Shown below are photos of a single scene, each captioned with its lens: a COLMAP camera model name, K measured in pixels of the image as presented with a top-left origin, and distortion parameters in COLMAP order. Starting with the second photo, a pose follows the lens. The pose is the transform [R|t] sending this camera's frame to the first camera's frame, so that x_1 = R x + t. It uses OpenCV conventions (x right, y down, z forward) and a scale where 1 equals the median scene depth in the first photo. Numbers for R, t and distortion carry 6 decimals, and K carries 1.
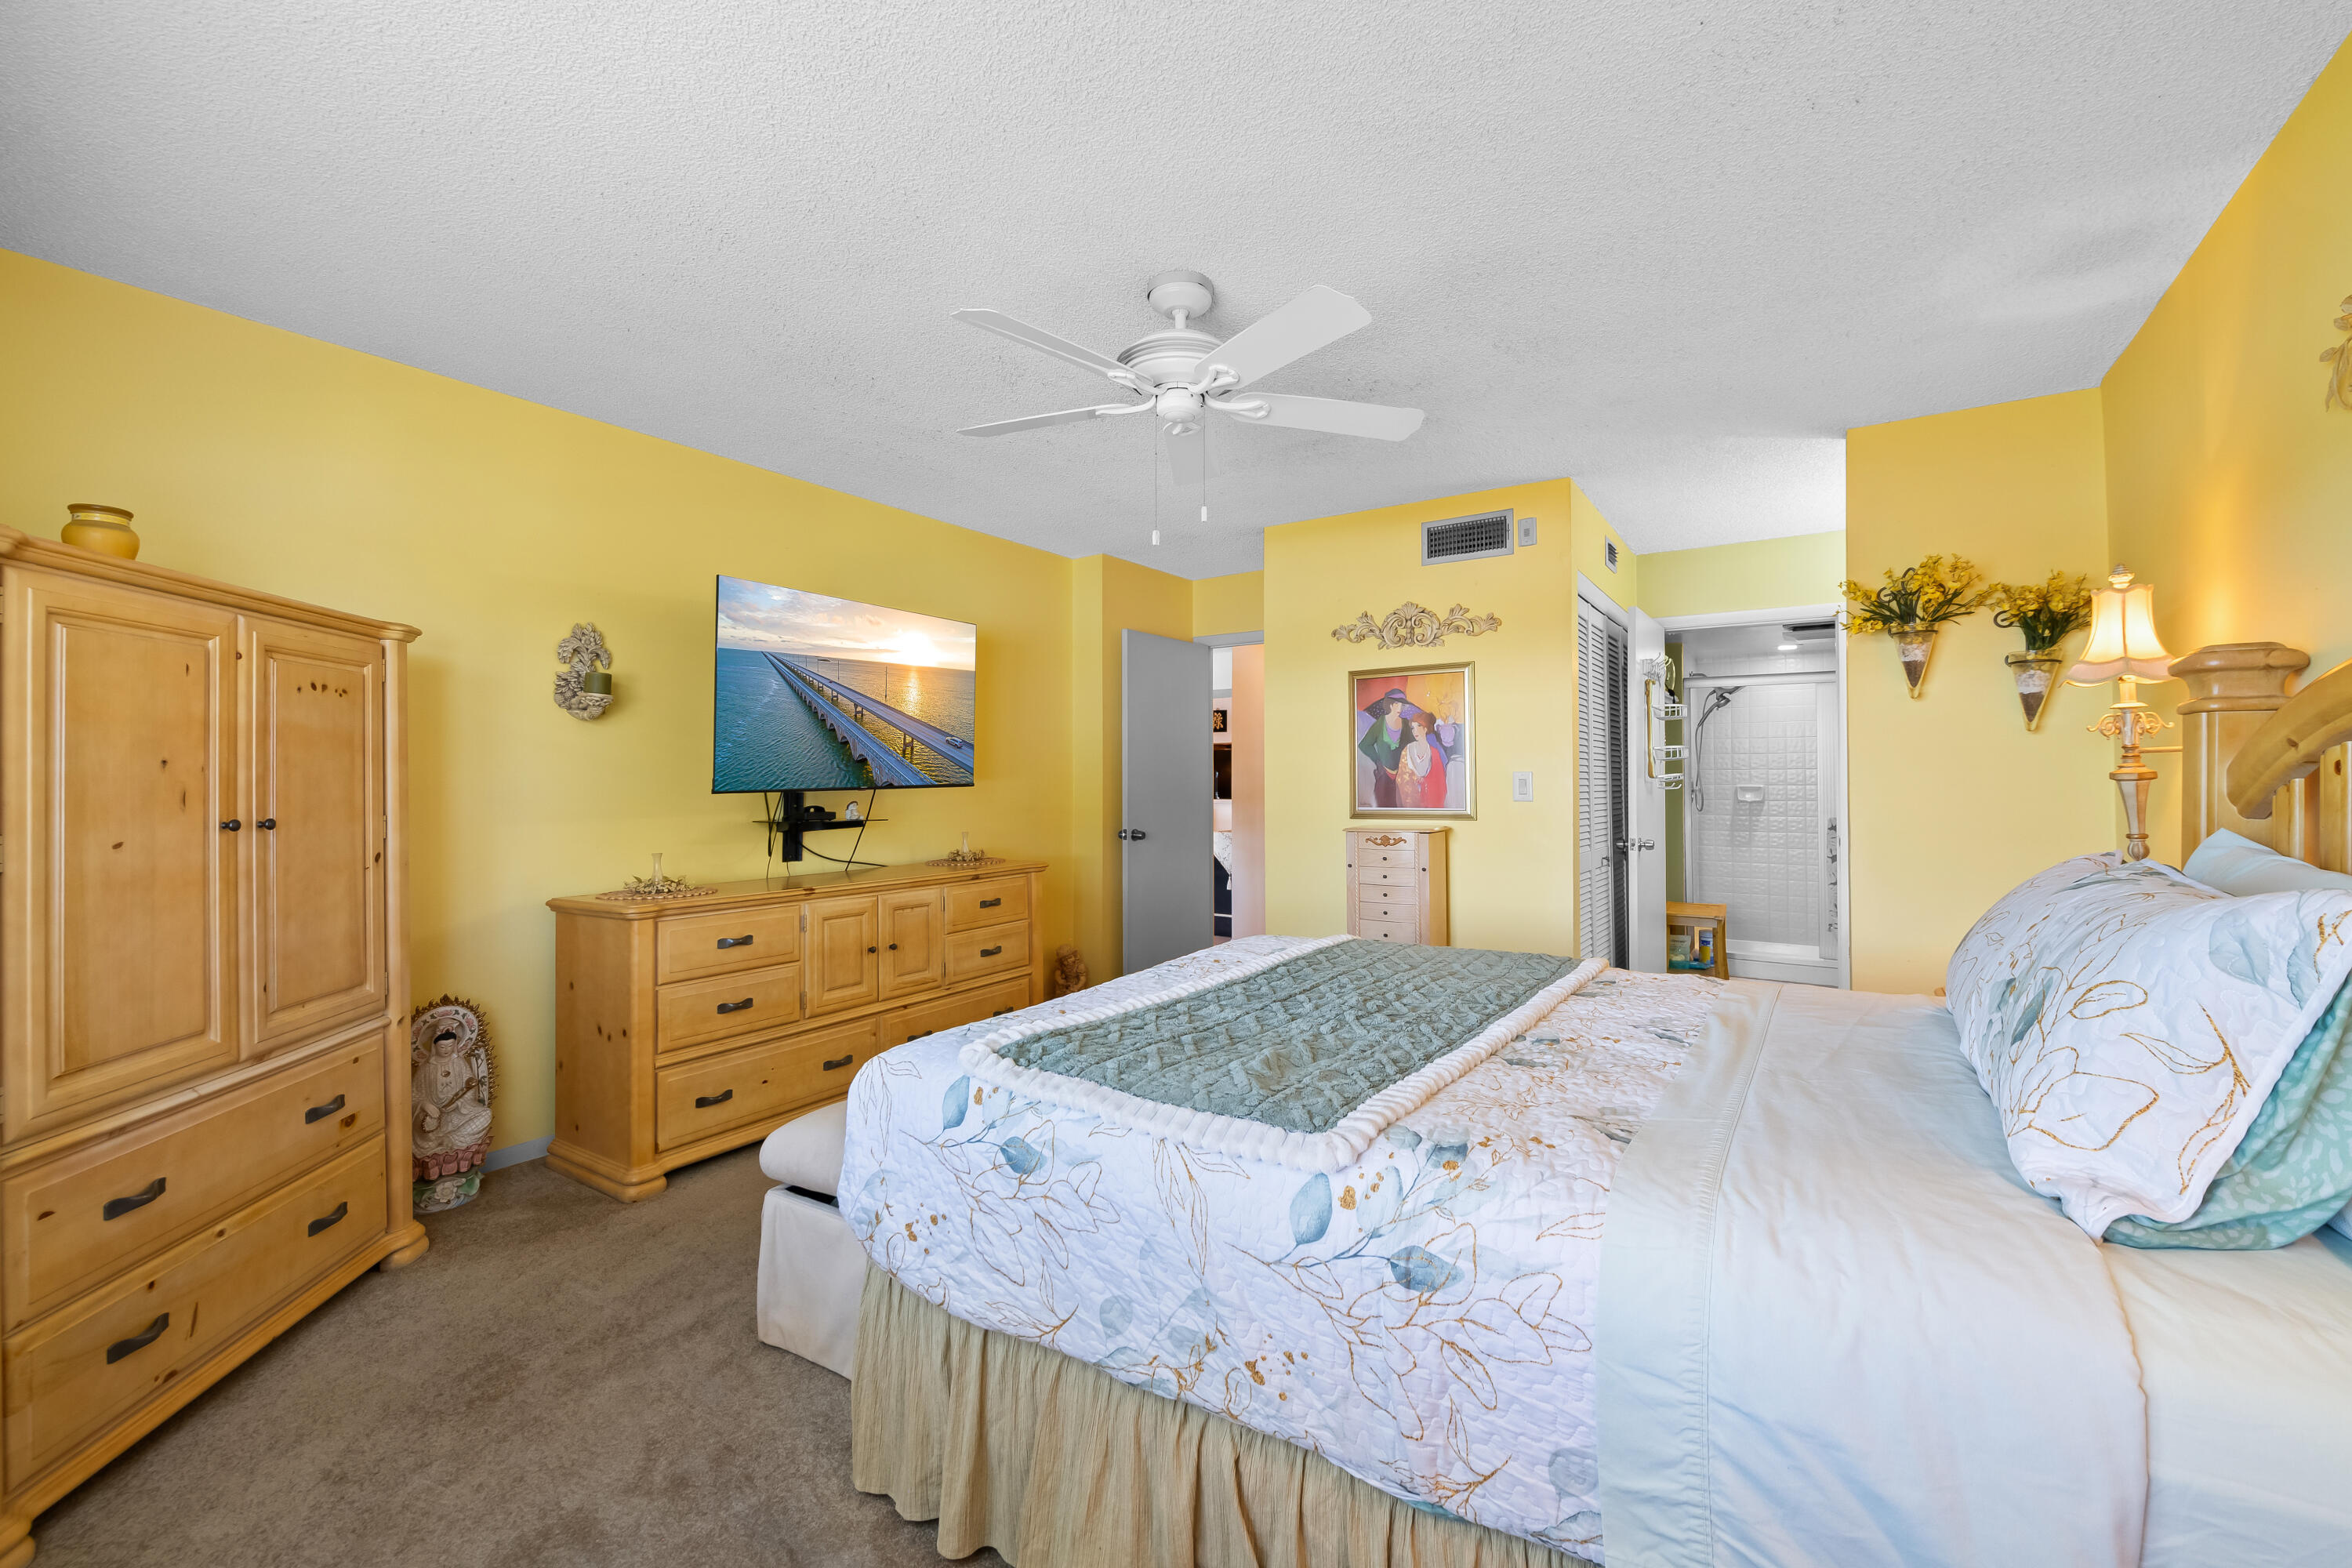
lens RADIAL K [[927.7, 0, 1176.0], [0, 927.7, 784.0], [0, 0, 1]] dist [0.000075, 0.000000]
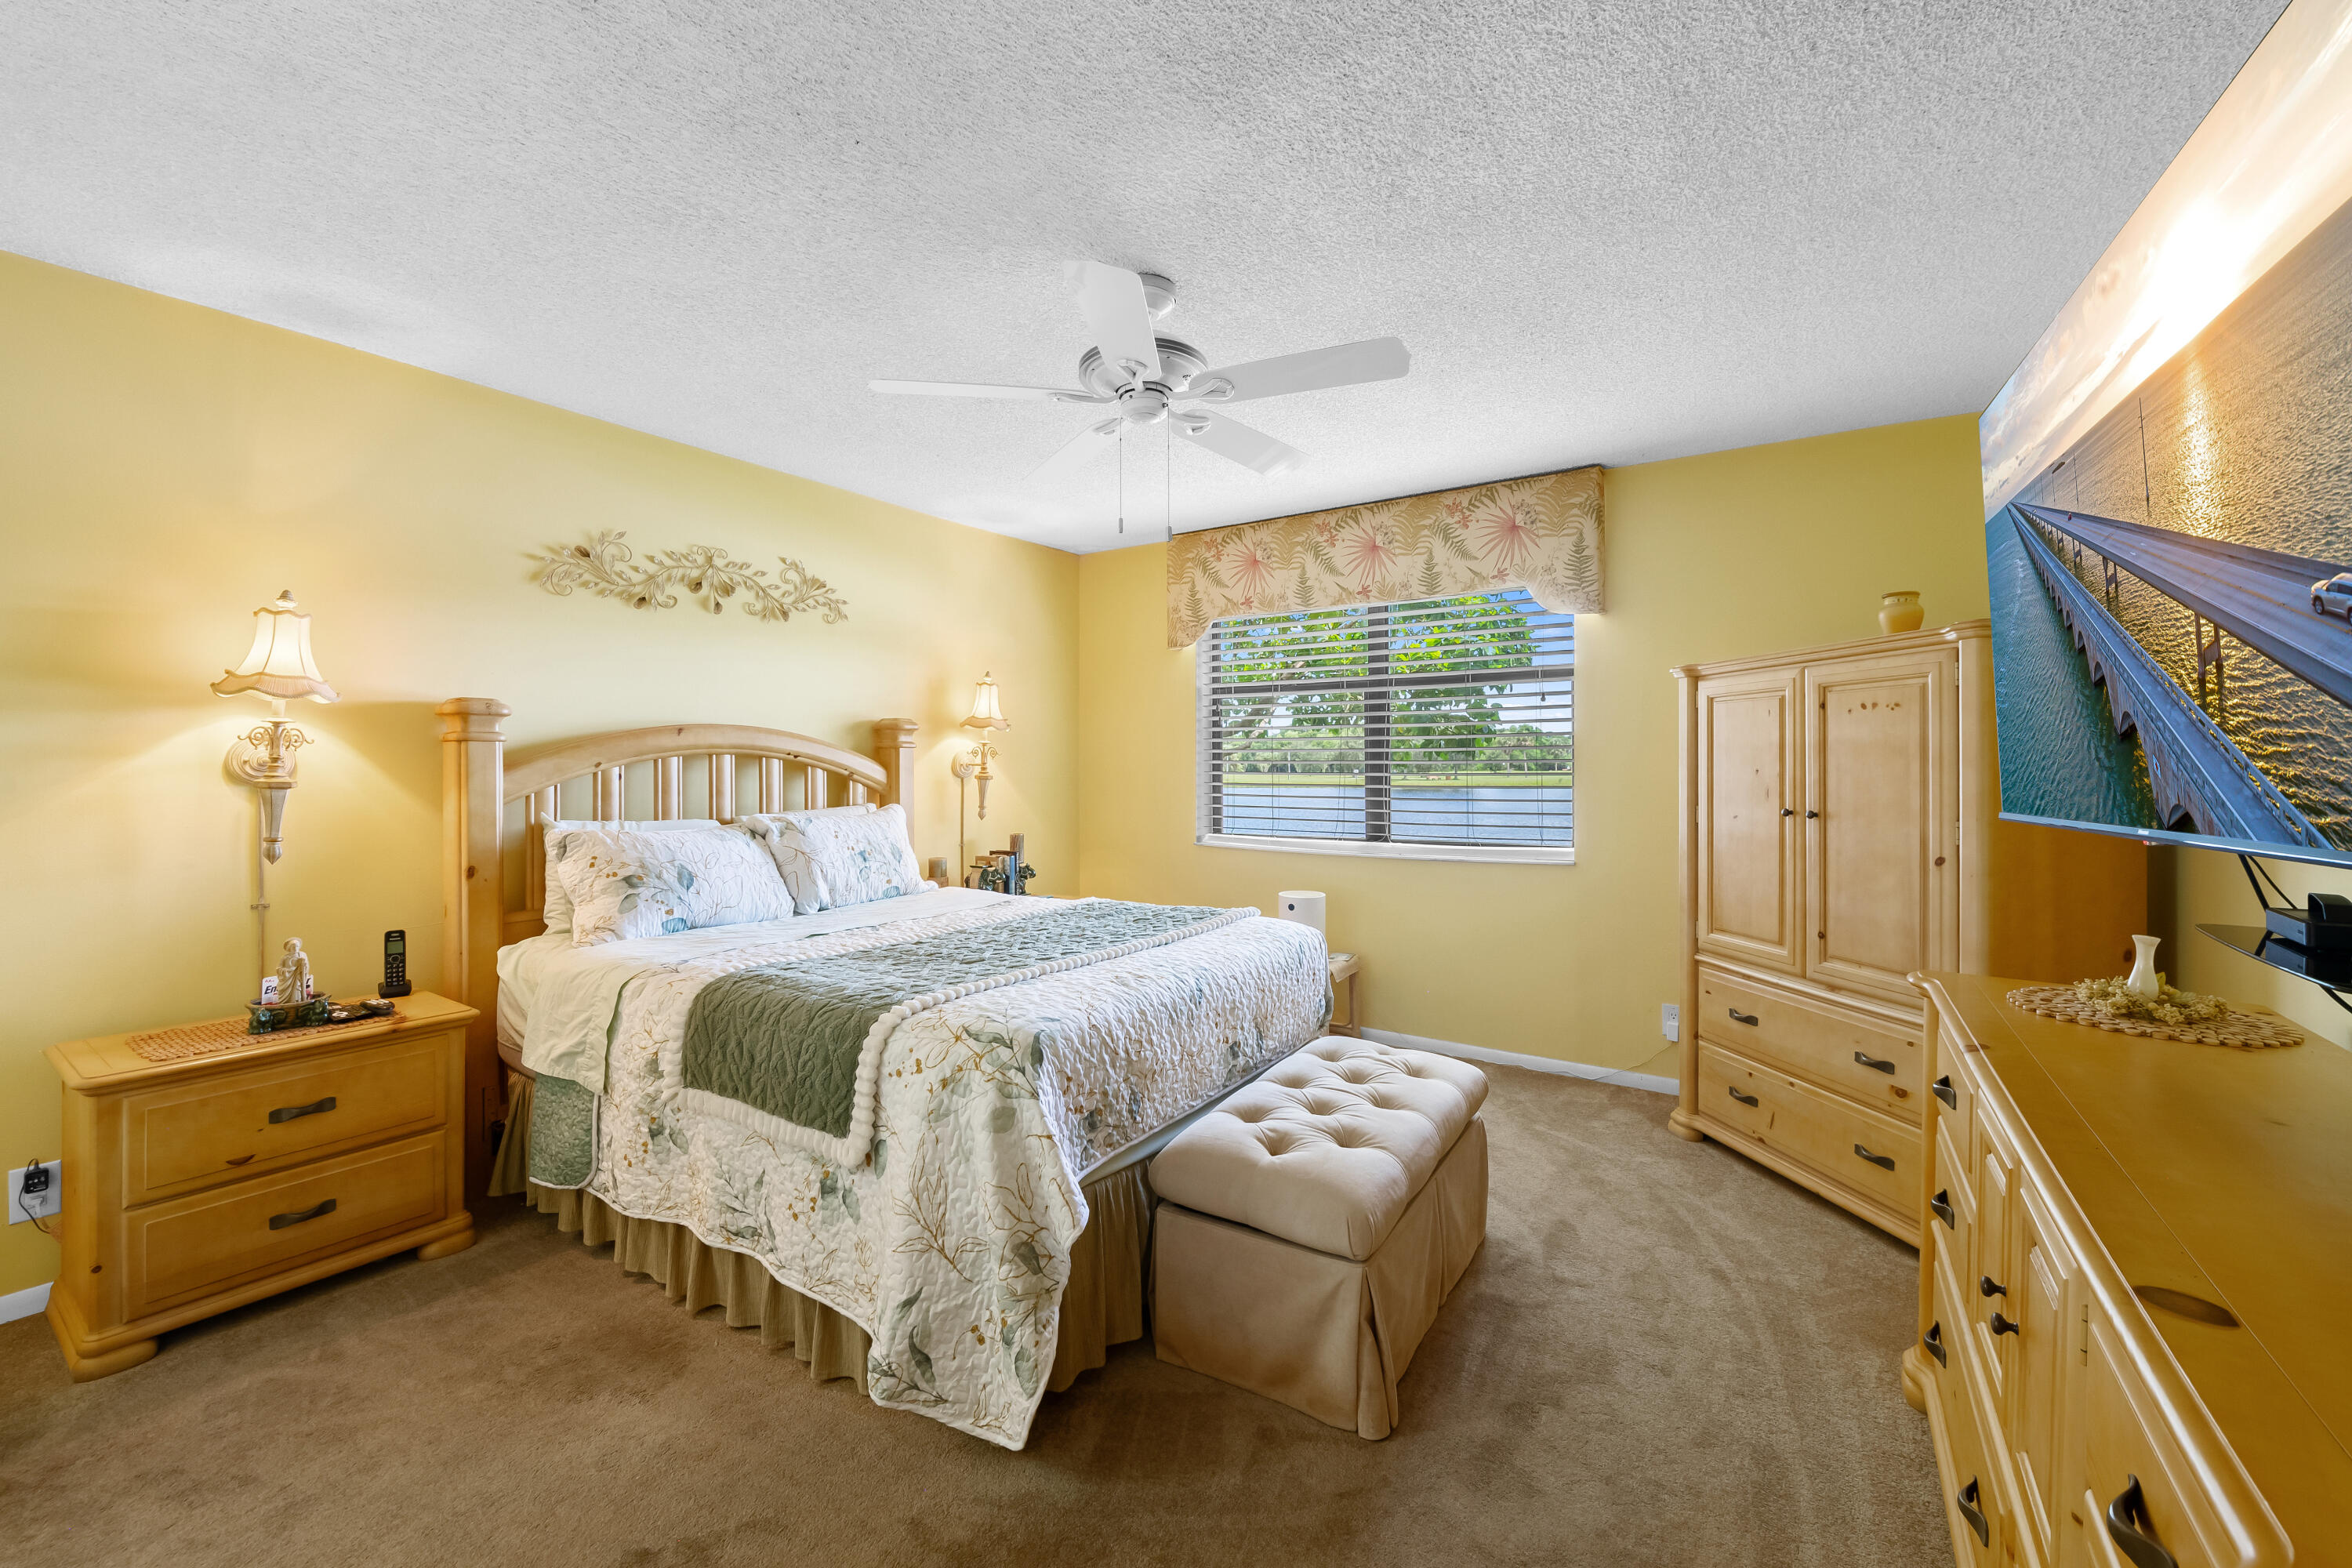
lens RADIAL K [[927.7, 0, 1176.0], [0, 927.7, 784.0], [0, 0, 1]] dist [0.000075, 0.000000]
pose [[-0.999844, 0.003196, 0.017349, -0.052050], [0.003426, 0.999907, 0.013234, -0.022576], [-0.017305, 0.013291, -0.999762, 2.193176]]
